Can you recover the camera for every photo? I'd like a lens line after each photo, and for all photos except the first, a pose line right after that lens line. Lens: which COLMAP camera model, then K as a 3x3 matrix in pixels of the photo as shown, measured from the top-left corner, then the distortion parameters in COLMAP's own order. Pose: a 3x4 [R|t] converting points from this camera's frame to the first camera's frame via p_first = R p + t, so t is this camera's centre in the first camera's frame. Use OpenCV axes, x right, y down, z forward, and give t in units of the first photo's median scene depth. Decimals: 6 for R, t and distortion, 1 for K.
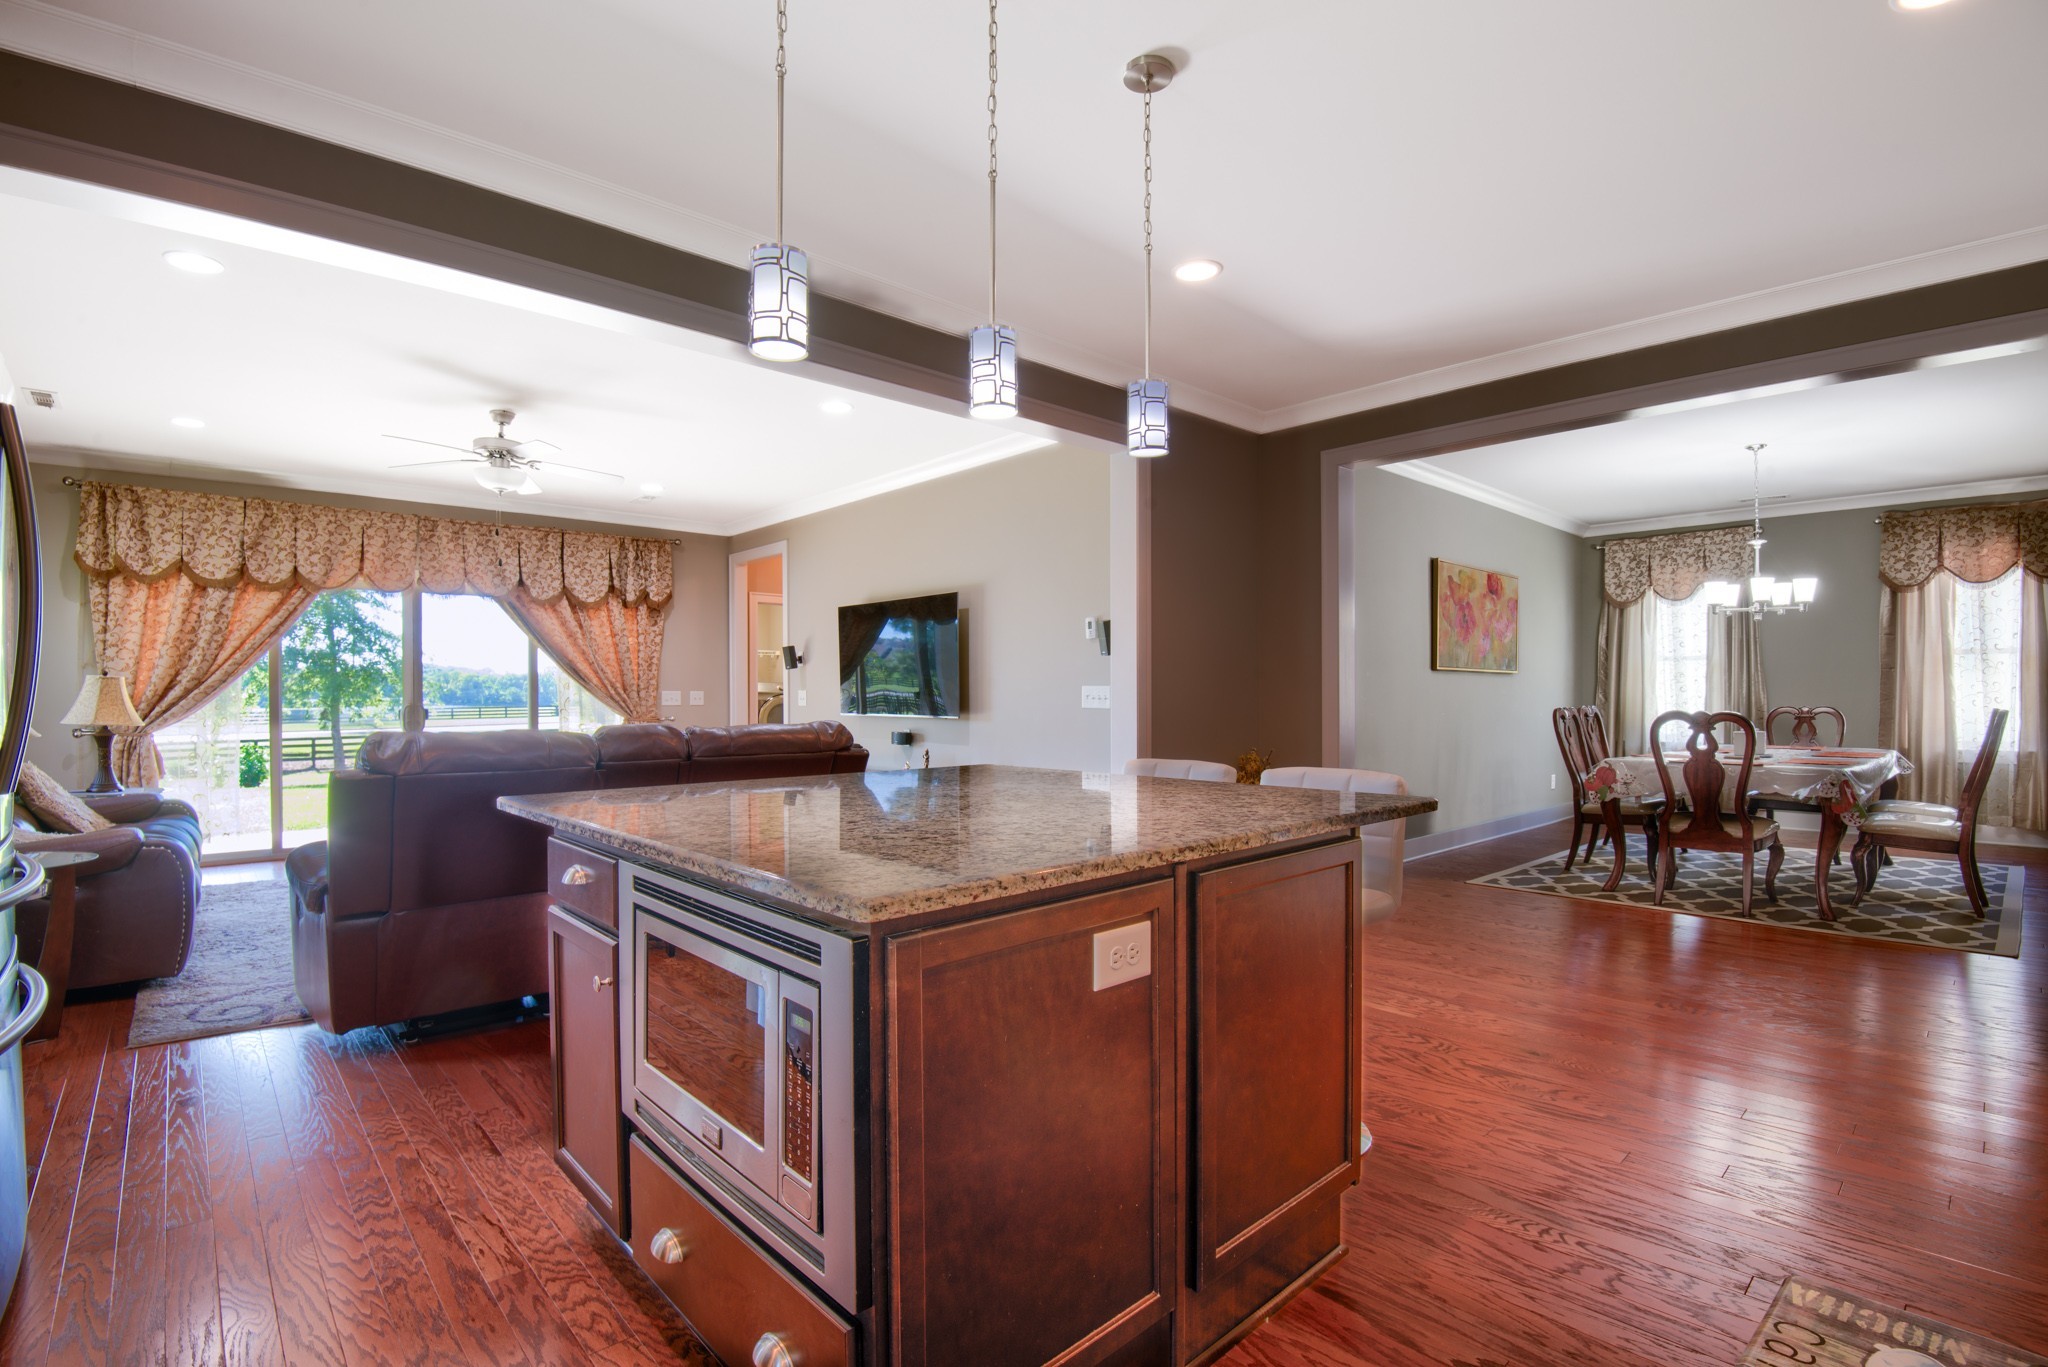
lens RADIAL K [[964.2, 0, 1024.0], [0, 964.2, 683.5], [0, 0, 1]] dist [-0.038038, 0.000261]
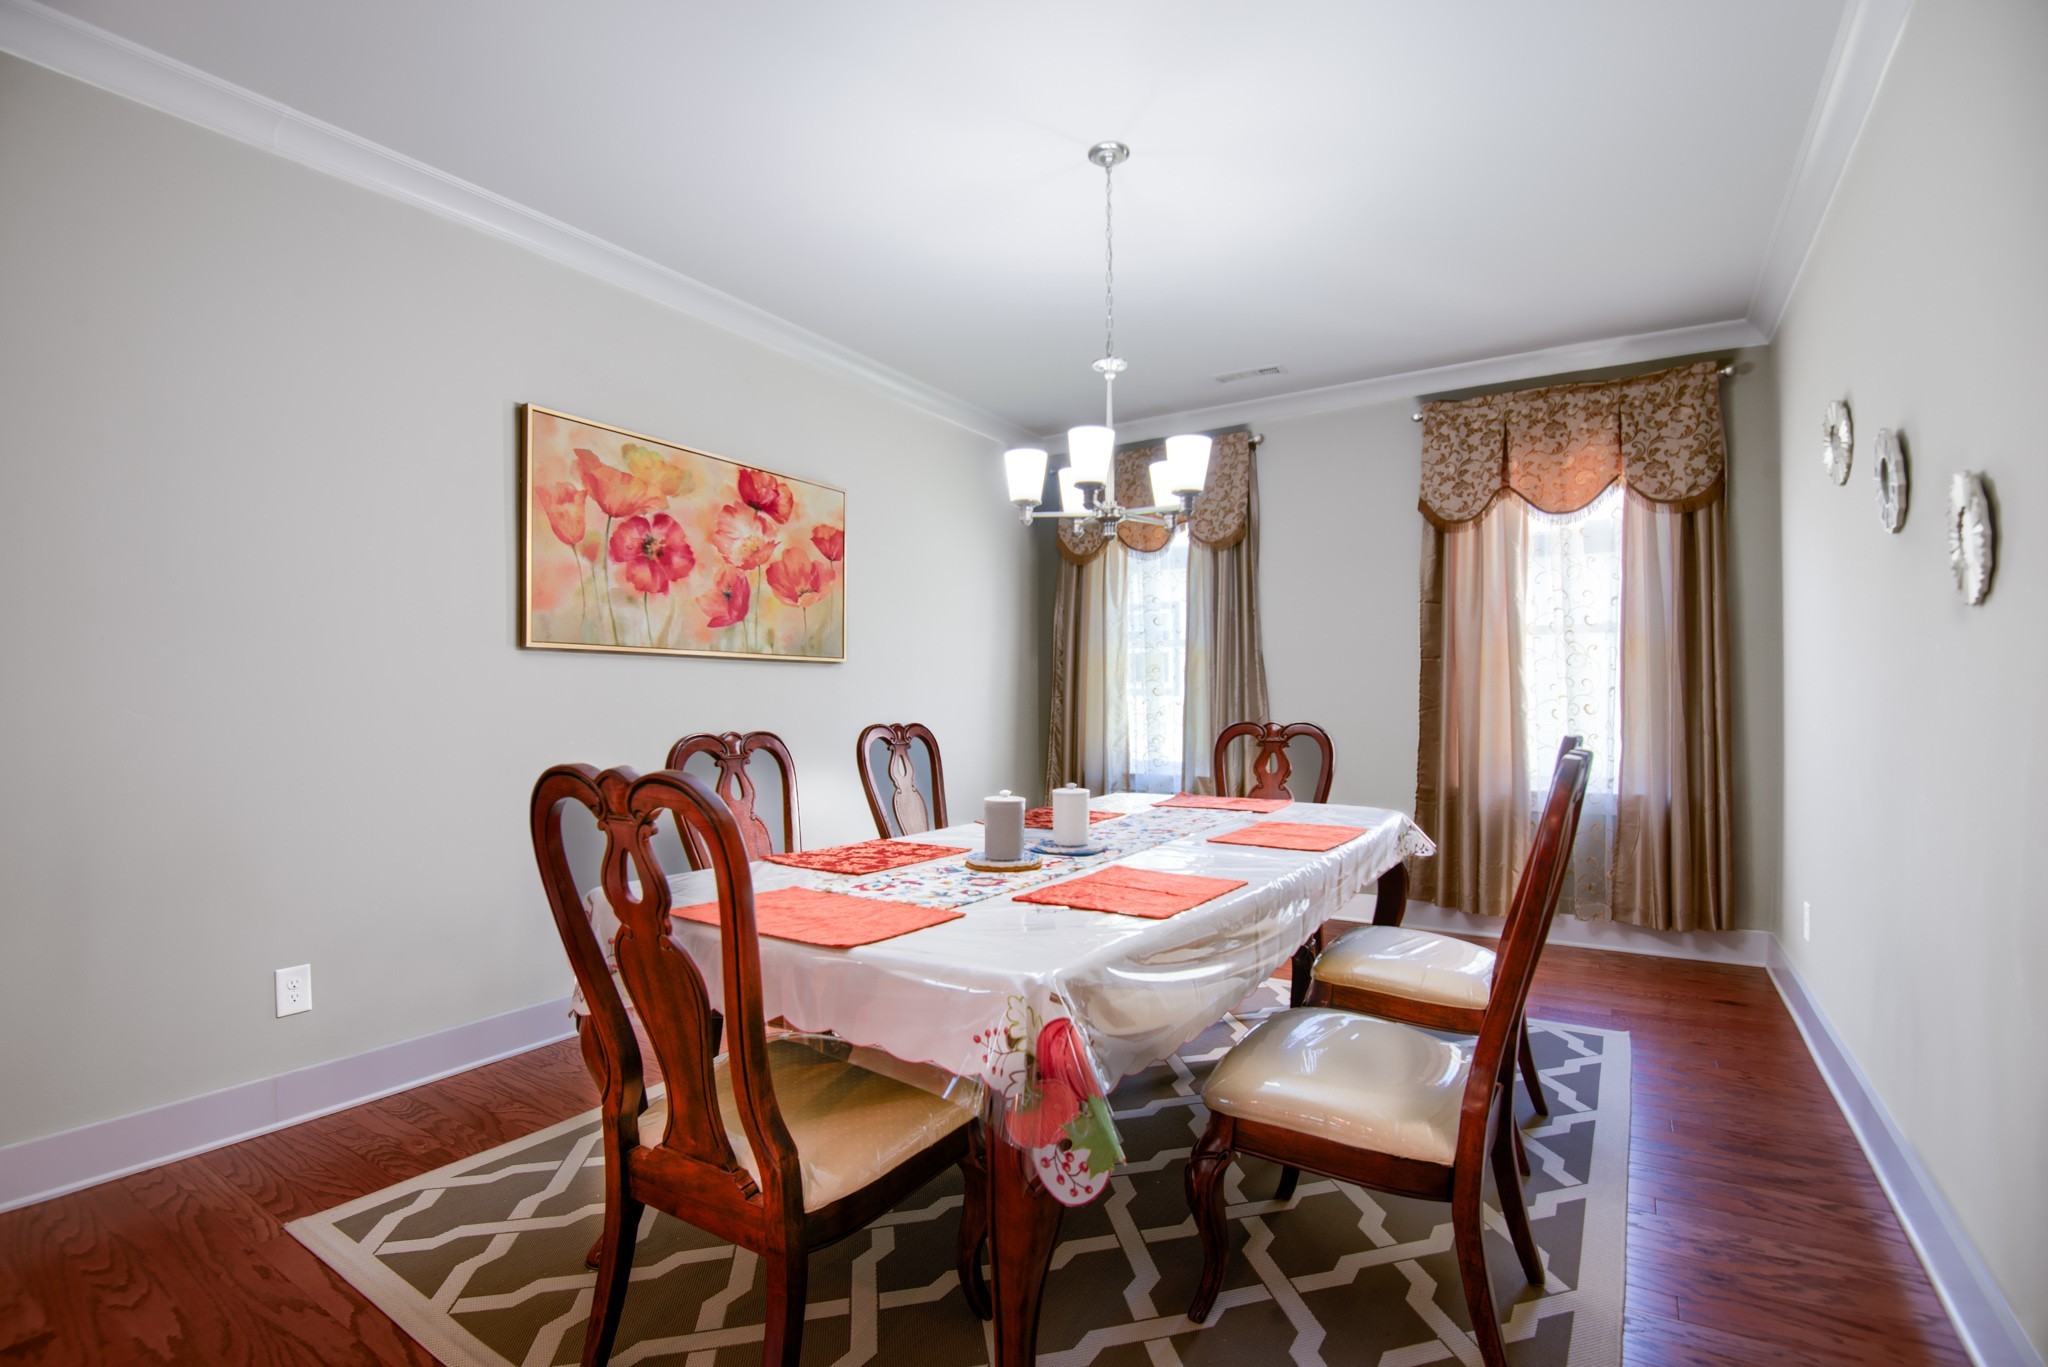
lens RADIAL K [[928.3, 0, 1024.0], [0, 928.3, 683.5], [0, 0, 1]] dist [-0.000670, -0.000118]
pose [[0.969475, 0.002498, 0.245179, 0.539576], [-0.001323, 0.999987, -0.004955, 0.005095], [-0.245188, 0.004479, 0.969465, 0.494846]]
